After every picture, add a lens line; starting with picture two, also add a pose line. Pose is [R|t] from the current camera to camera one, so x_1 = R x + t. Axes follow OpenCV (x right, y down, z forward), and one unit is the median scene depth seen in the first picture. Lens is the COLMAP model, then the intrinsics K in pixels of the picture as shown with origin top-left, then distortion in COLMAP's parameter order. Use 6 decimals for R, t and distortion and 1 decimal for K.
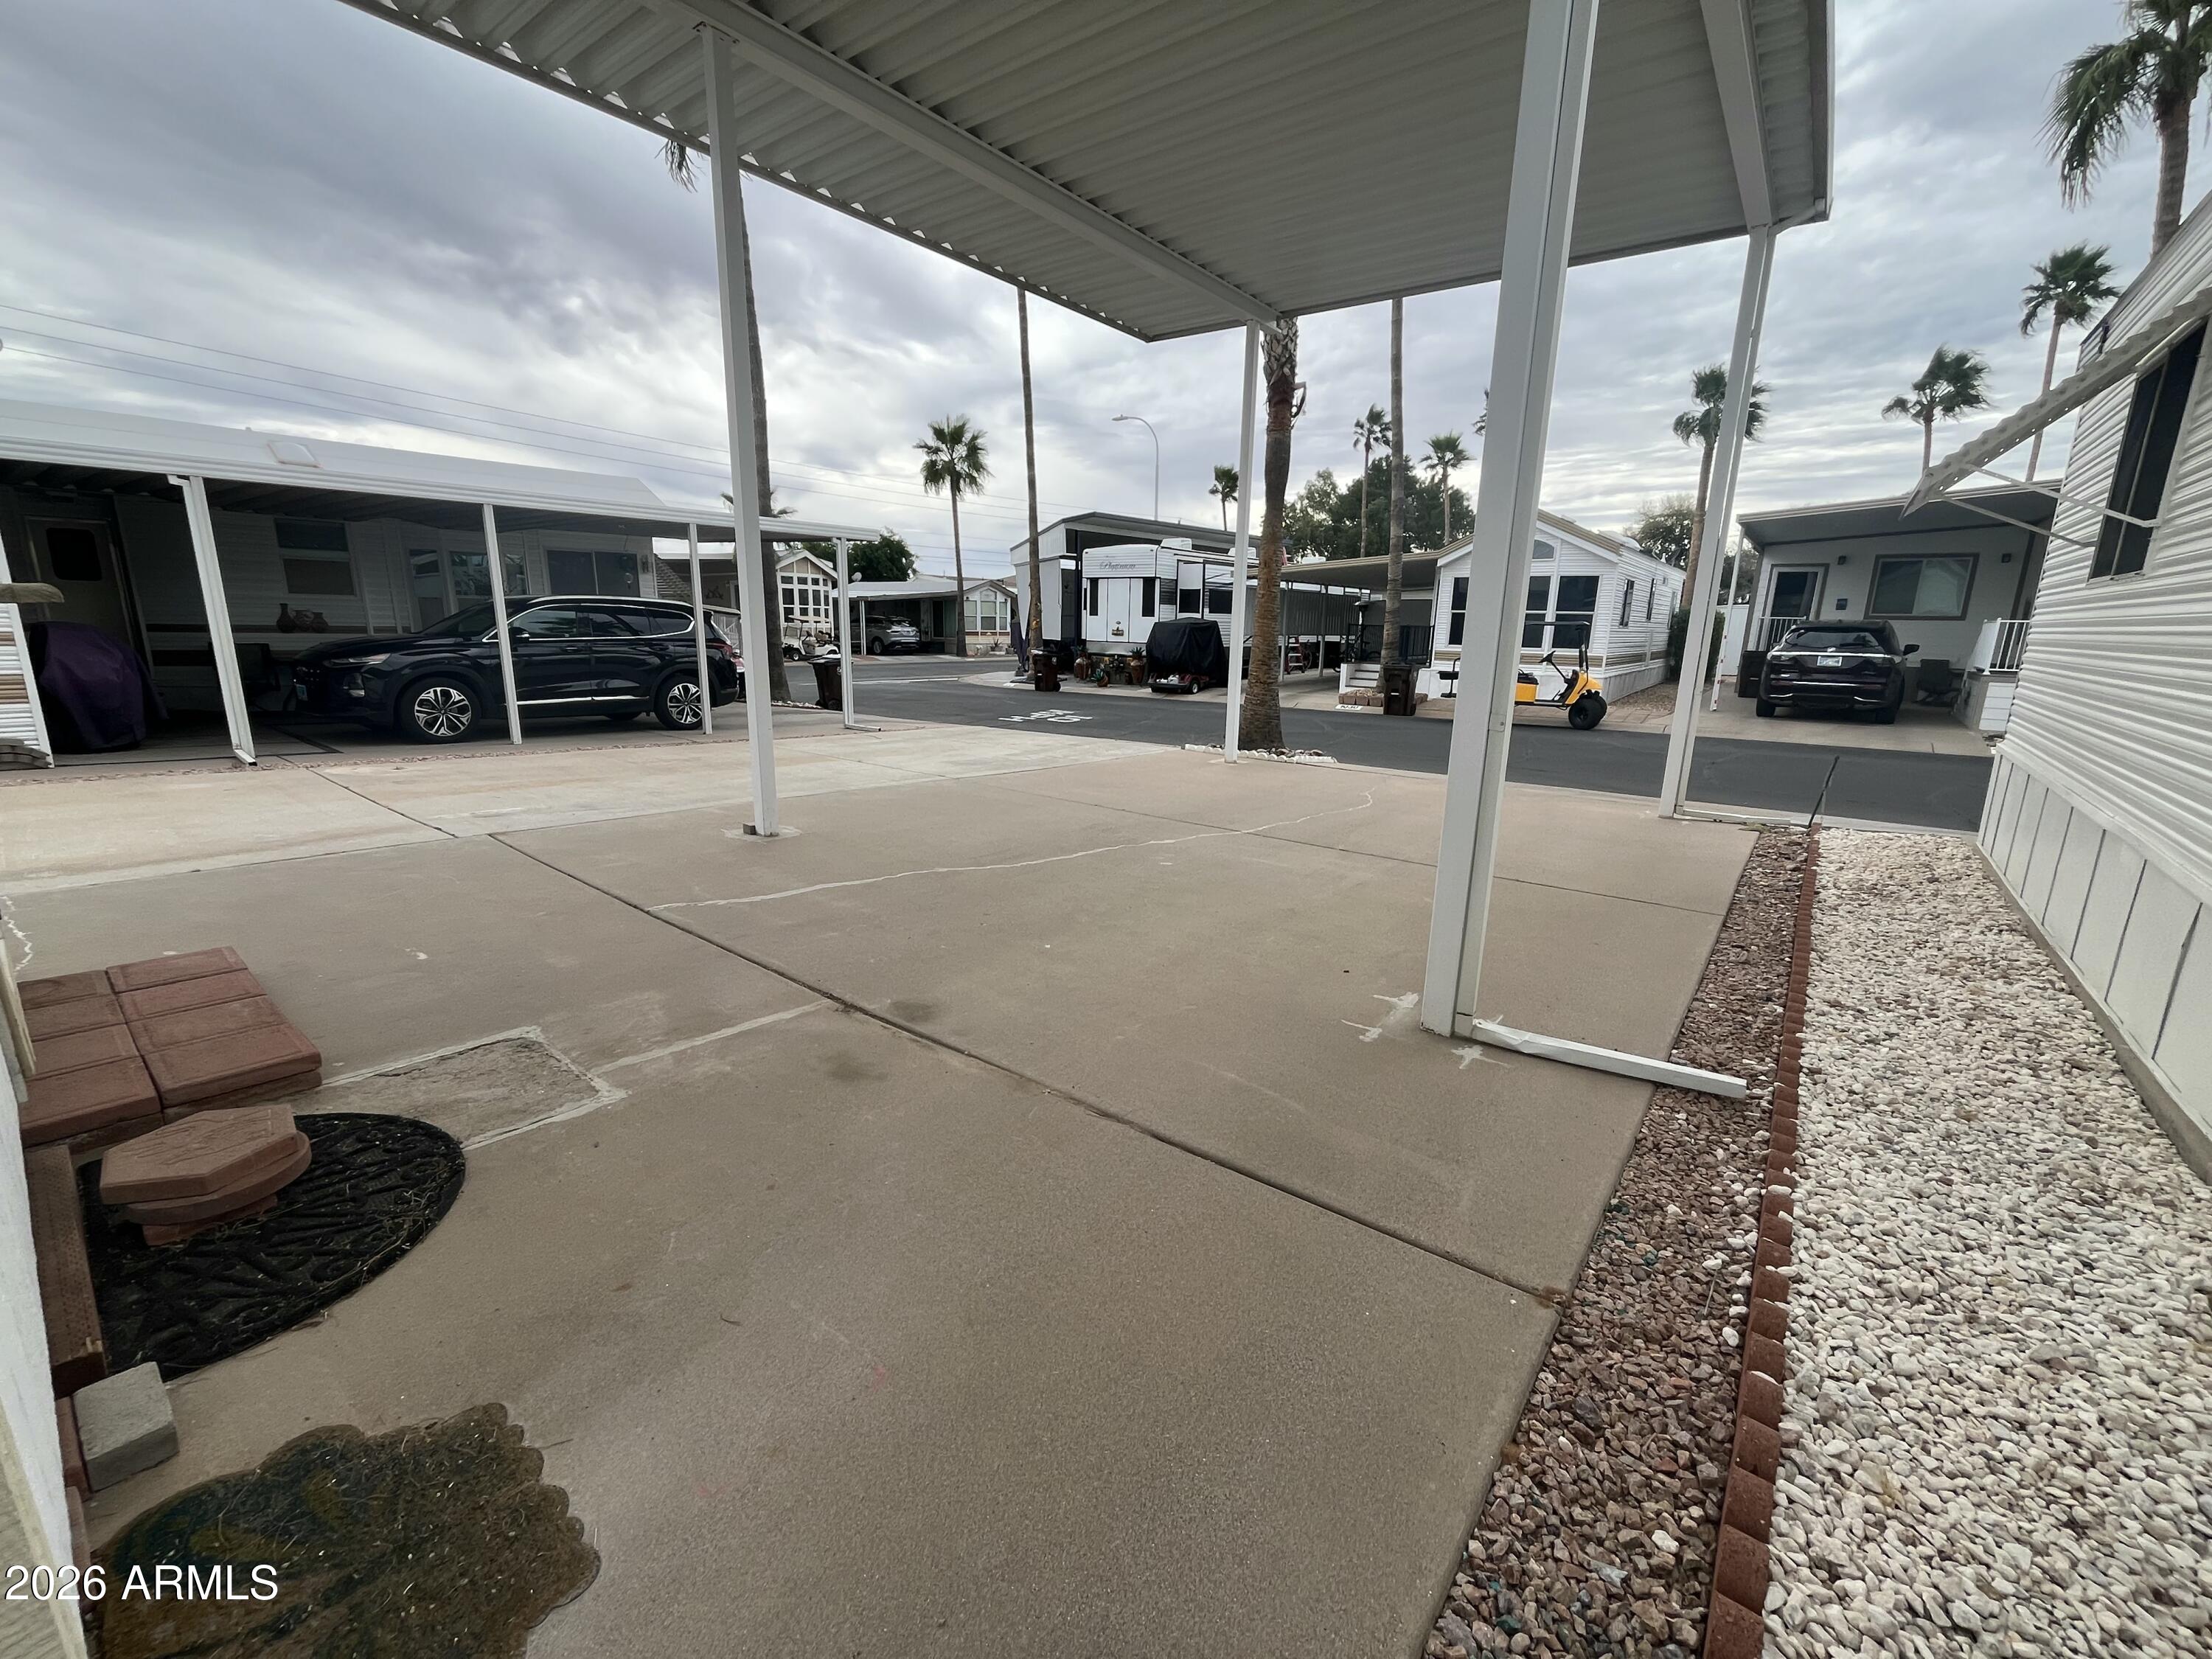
lens RADIAL K [[898.6, 0, 1117.6], [0, 898.6, 830.8], [0, 0, 1]] dist [-0.003061, -0.001167]
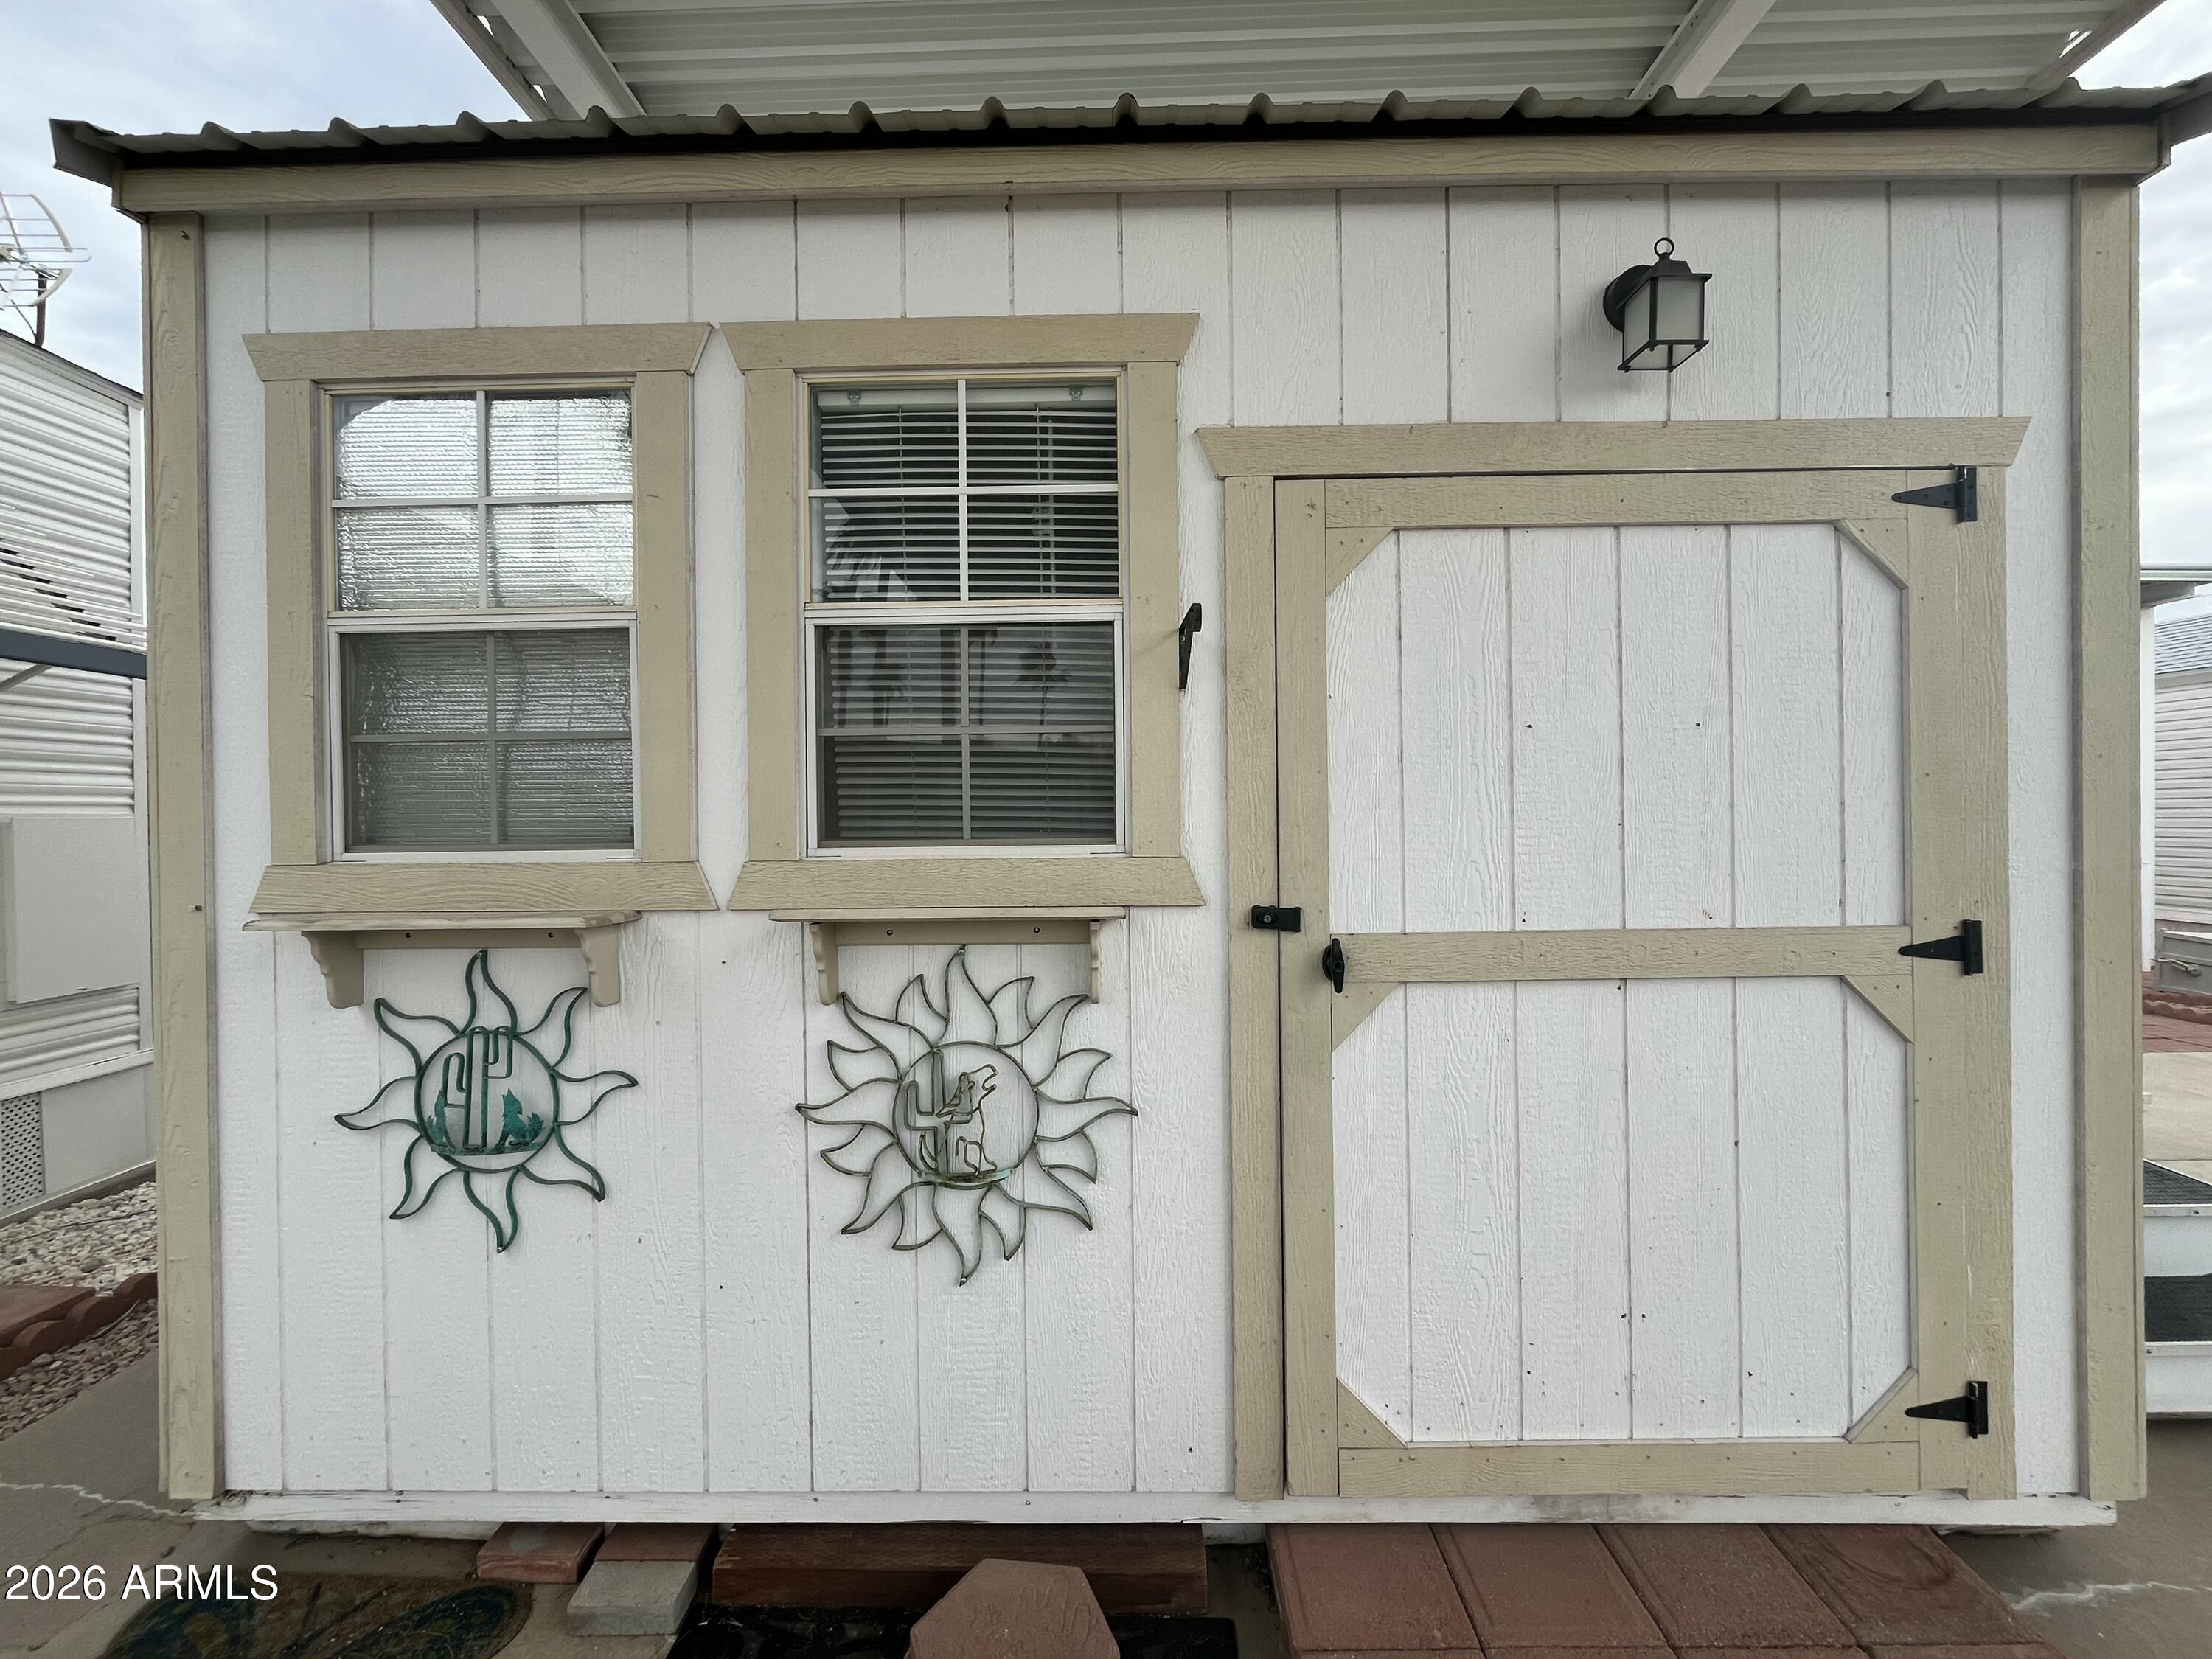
lens RADIAL K [[898.6, 0, 1107.6], [0, 898.6, 829.5], [0, 0, 1]] dist [-0.003061, -0.001167]
pose [[-0.801111, -0.003312, -0.598507, -0.487205], [-0.139809, 0.973355, 0.181750, -0.335391], [0.581957, 0.229278, -0.780229, 1.106017]]
